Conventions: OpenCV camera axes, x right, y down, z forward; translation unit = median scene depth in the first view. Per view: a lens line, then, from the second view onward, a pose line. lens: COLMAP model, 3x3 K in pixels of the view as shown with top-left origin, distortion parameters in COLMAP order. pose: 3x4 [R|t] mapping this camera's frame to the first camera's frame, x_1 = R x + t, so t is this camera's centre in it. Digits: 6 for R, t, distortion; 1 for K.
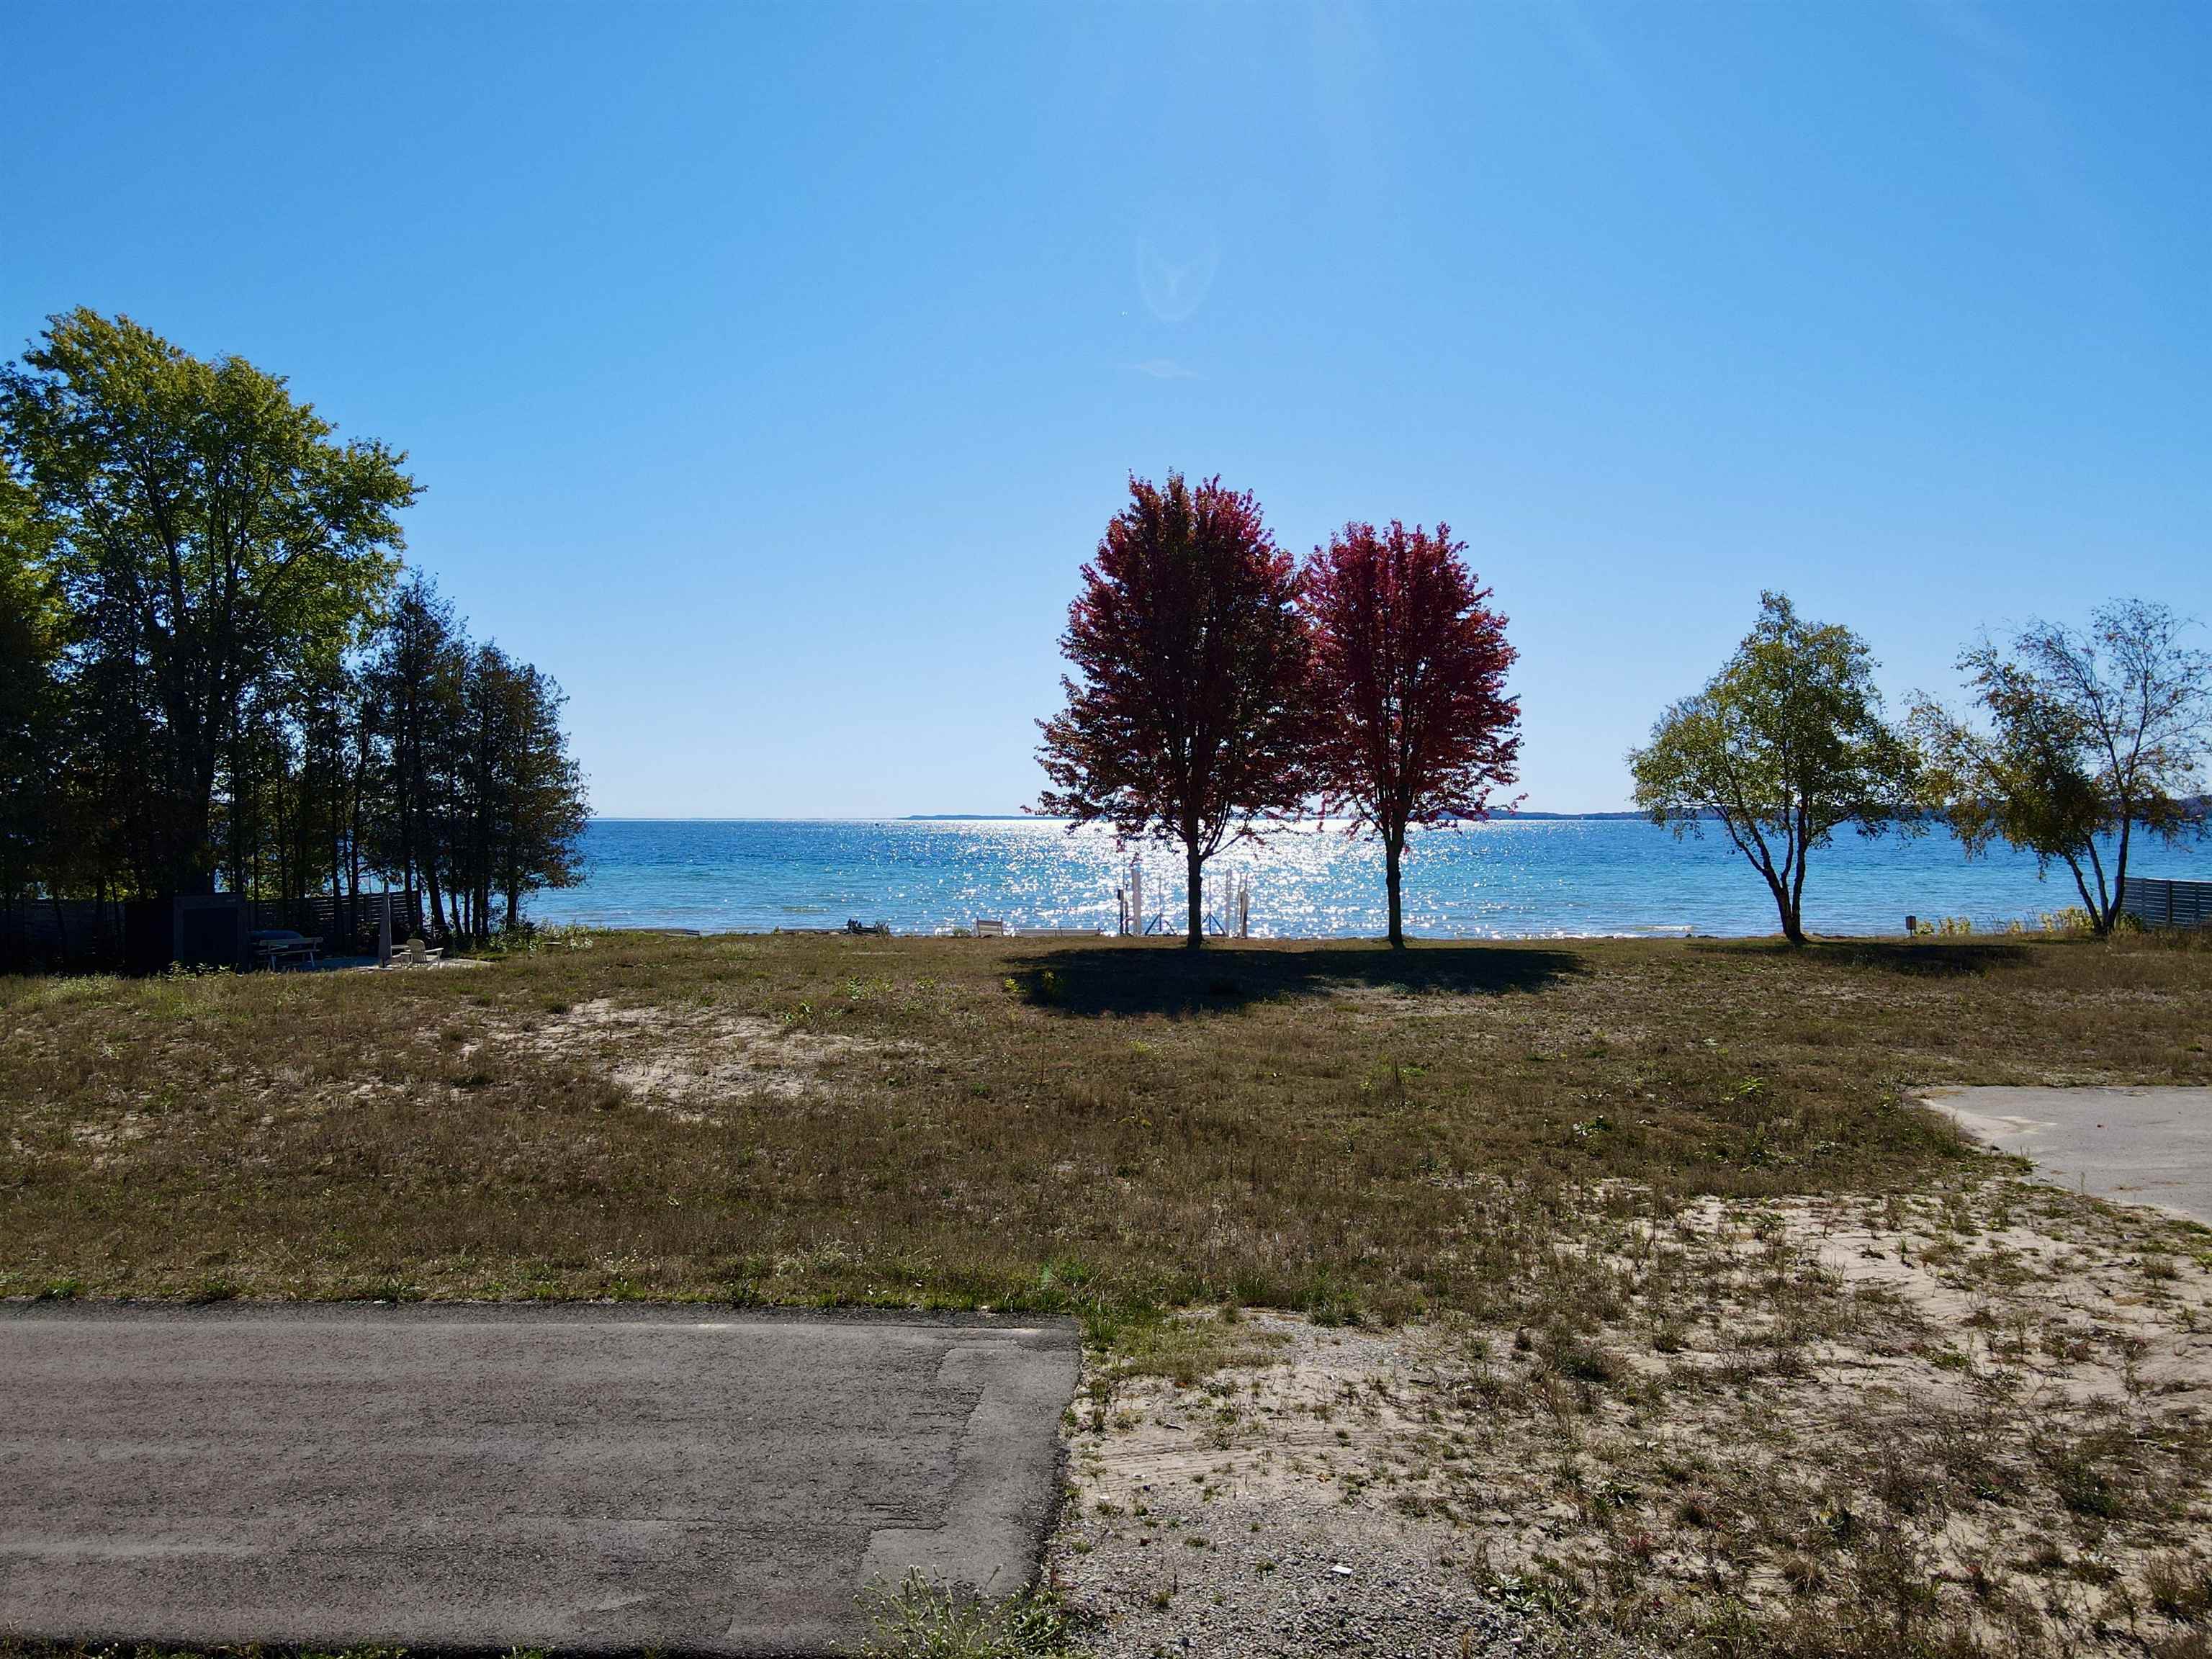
lens RADIAL K [[1616.4, 0, 1122.4], [0, 1616.4, 831.5], [0, 0, 1]] dist [-0.003843, 0.019556]
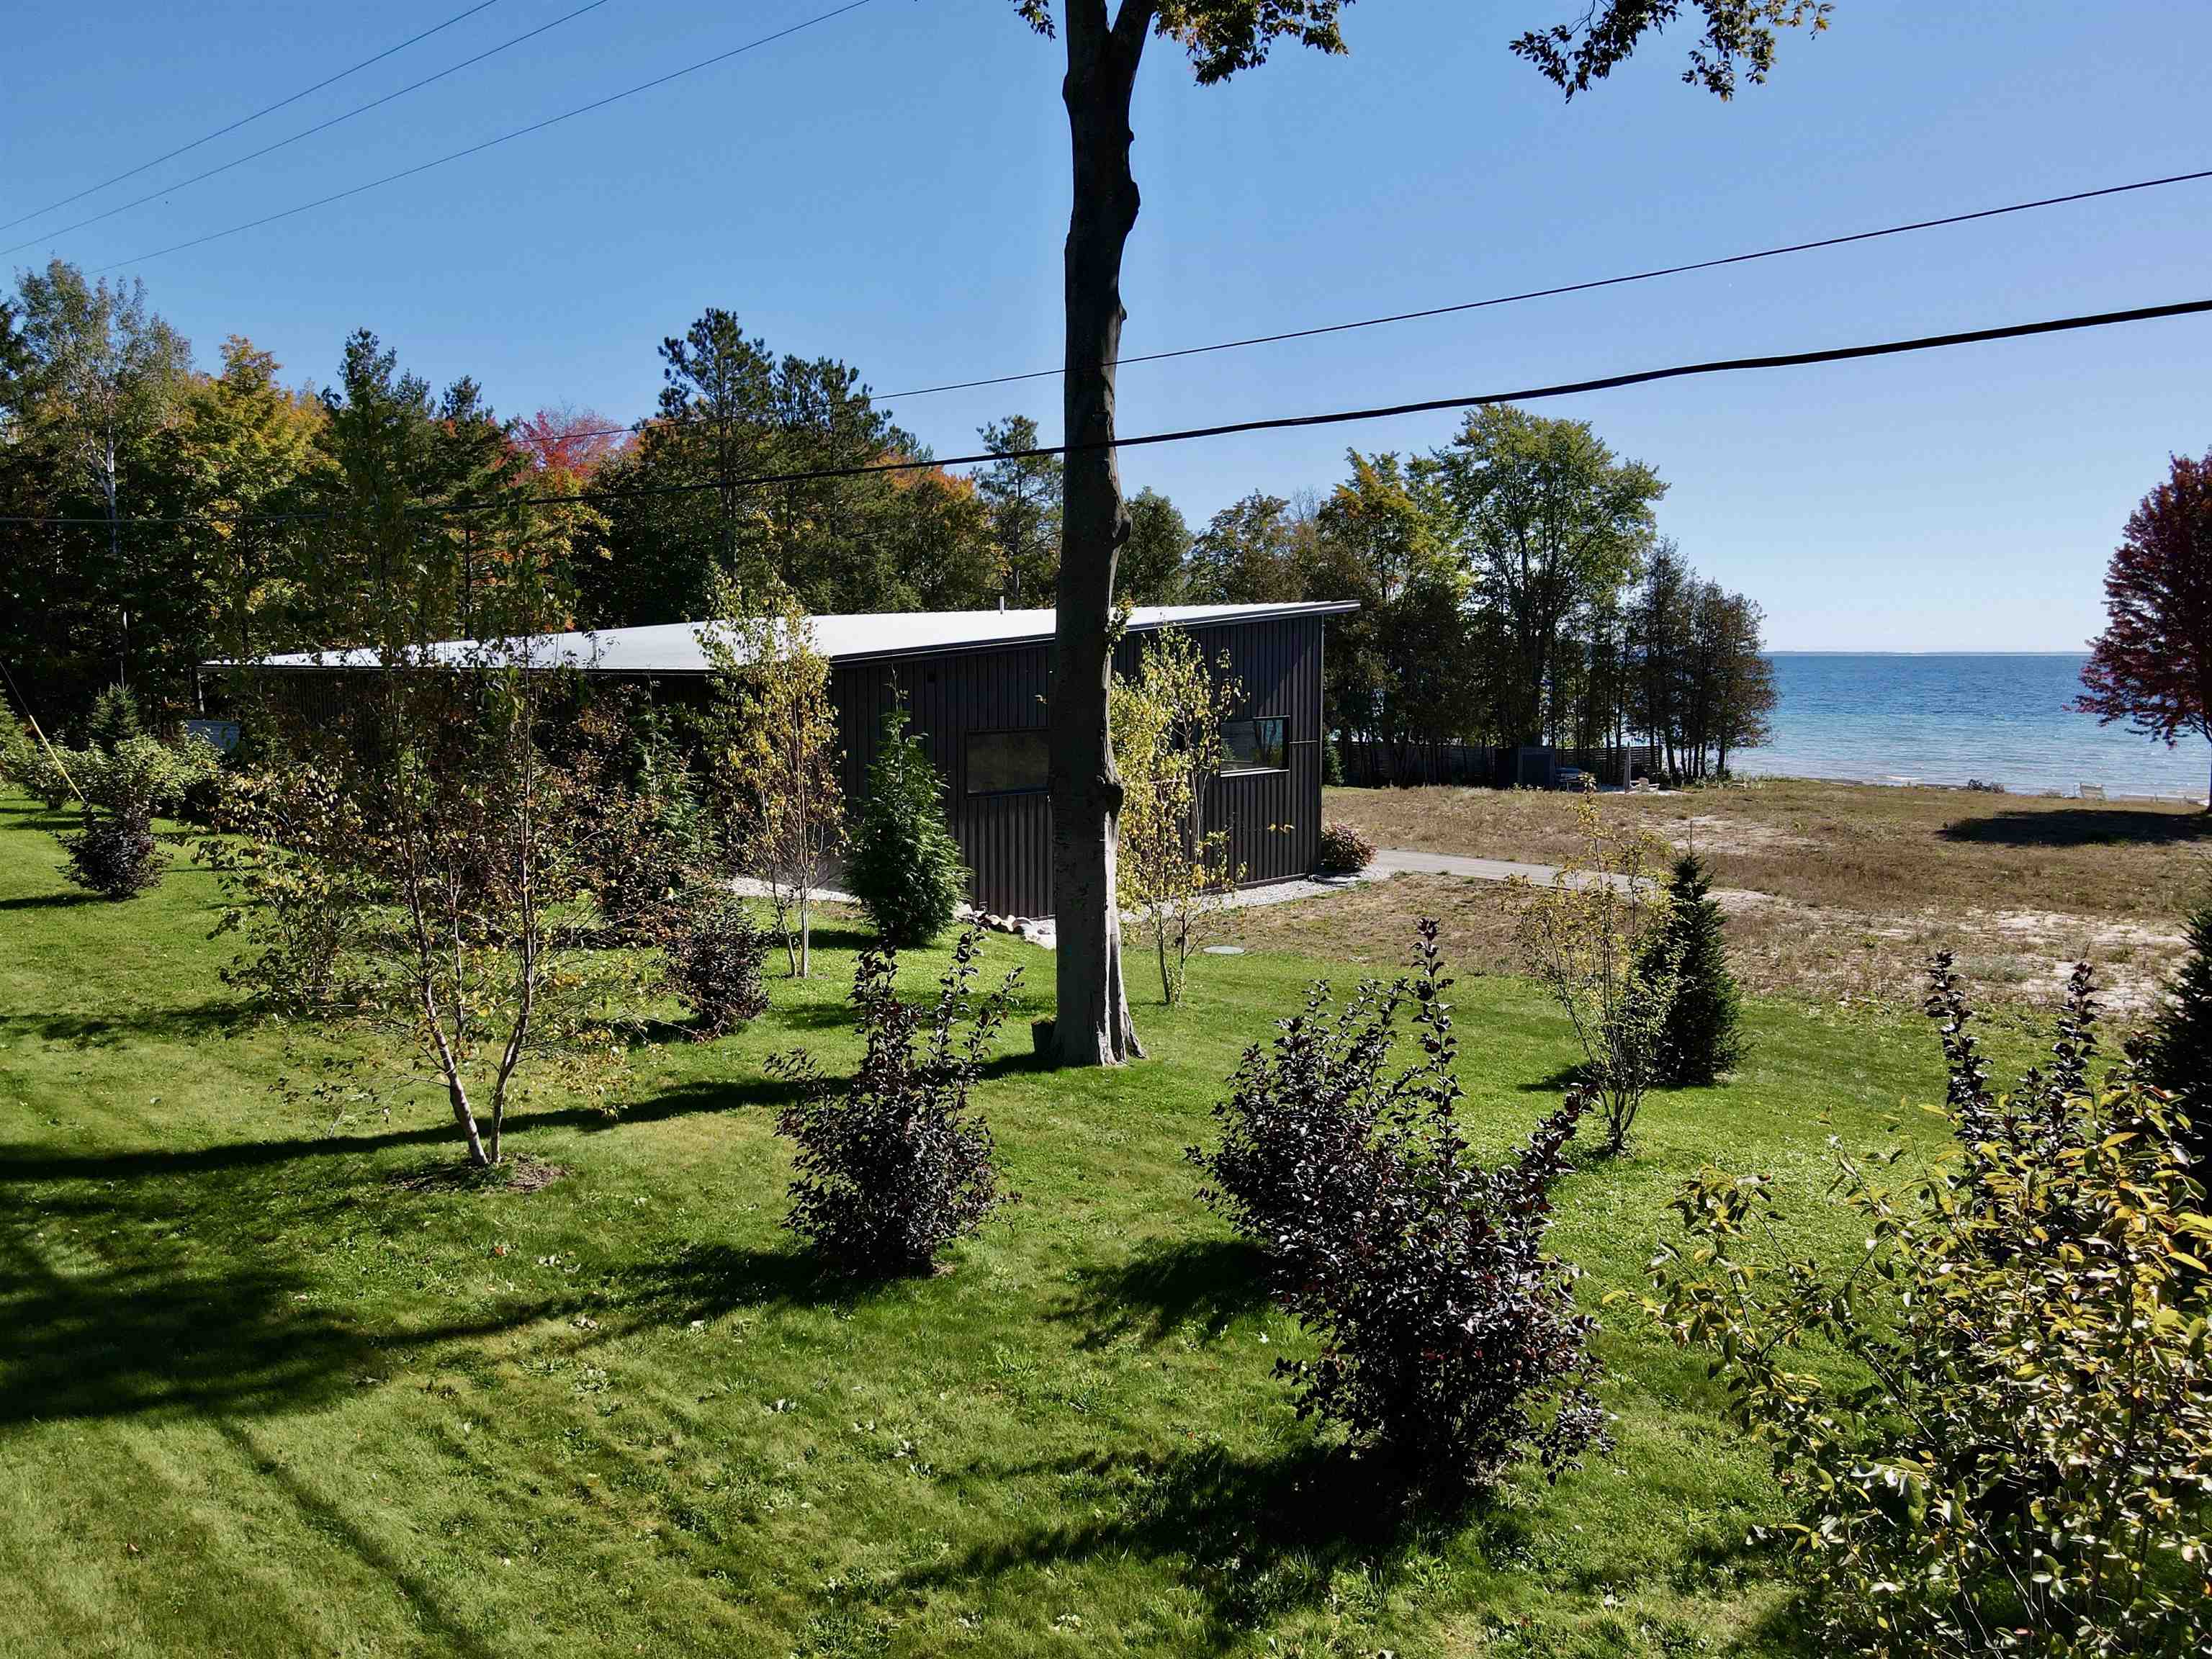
lens RADIAL K [[1616.4, 0, 1095.2], [0, 1616.4, 797.9], [0, 0, 1]] dist [-0.003843, 0.019556]
pose [[0.701061, 0.061705, -0.710427, 0.307662], [-0.003753, 0.996555, 0.082853, -0.042479], [0.713092, -0.055419, 0.698877, -0.502037]]
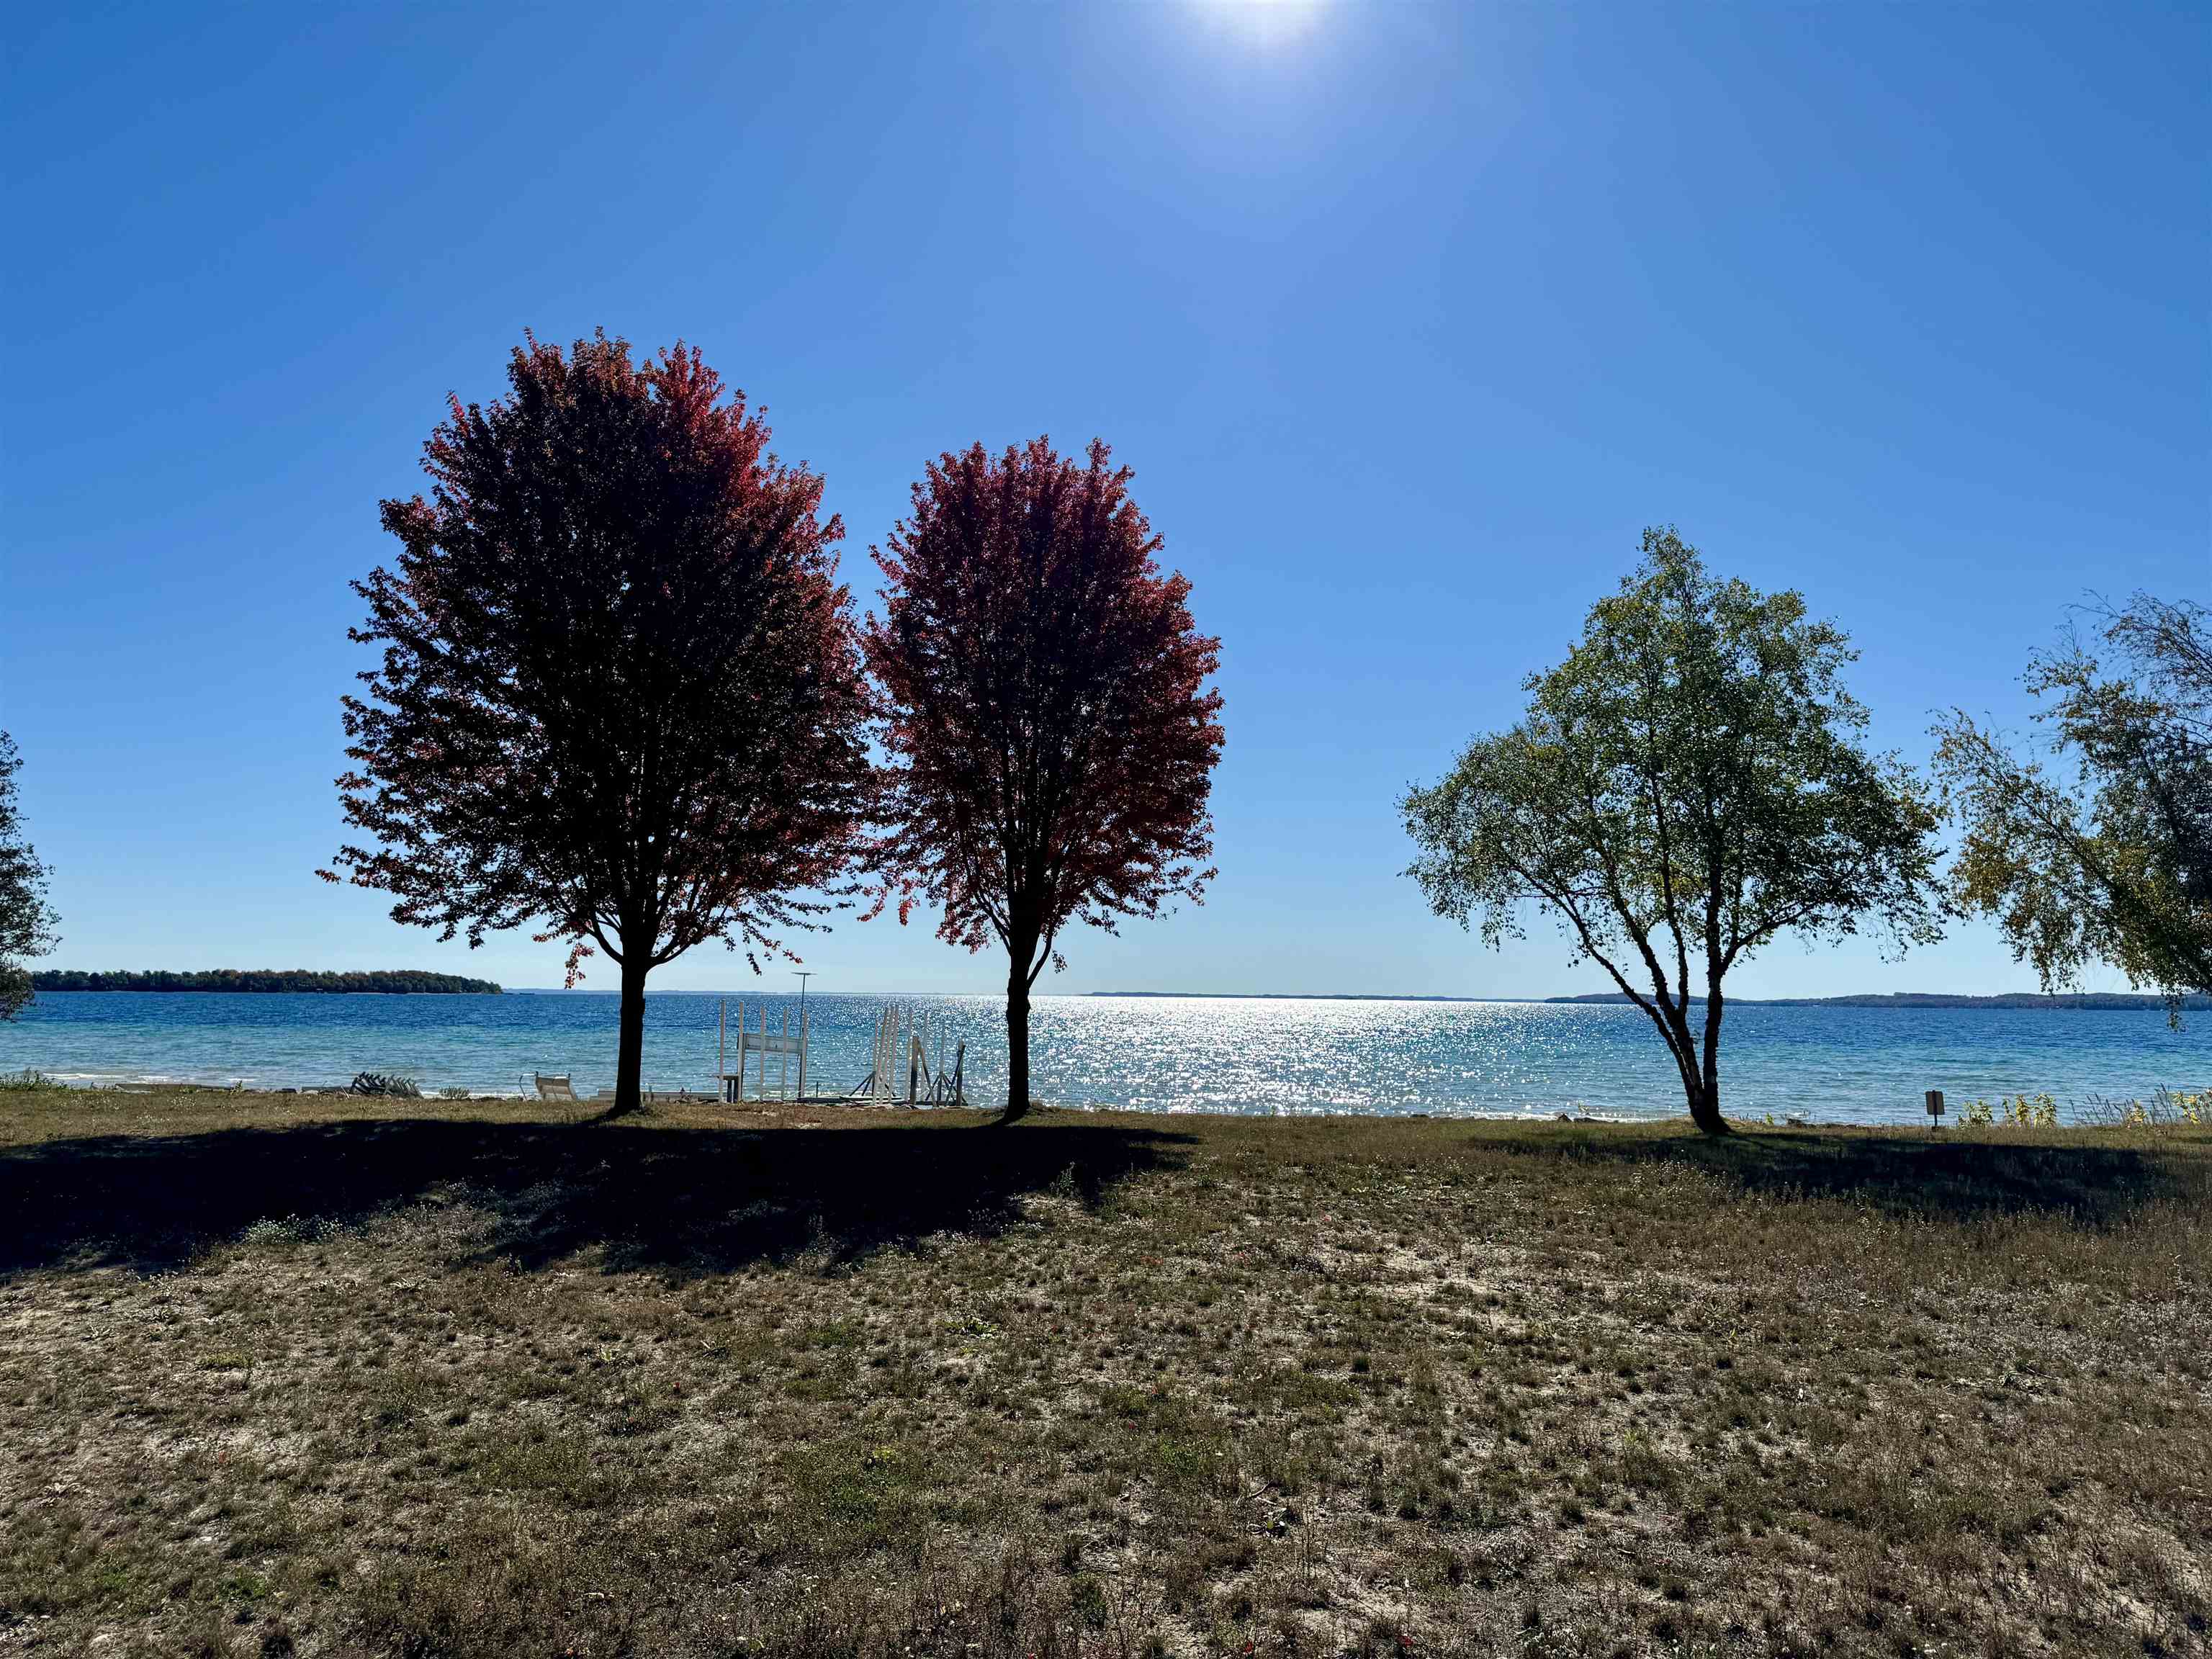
lens RADIAL K [[1571.0, 0, 1087.0], [0, 1571.0, 824.2], [0, 0, 1]] dist [0.006568, -0.003065]
pose [[0.990732, -0.000025, -0.135833, 0.265810], [-0.015194, 0.993704, -0.111006, 0.024014], [0.134980, 0.112041, 0.984493, 0.397645]]
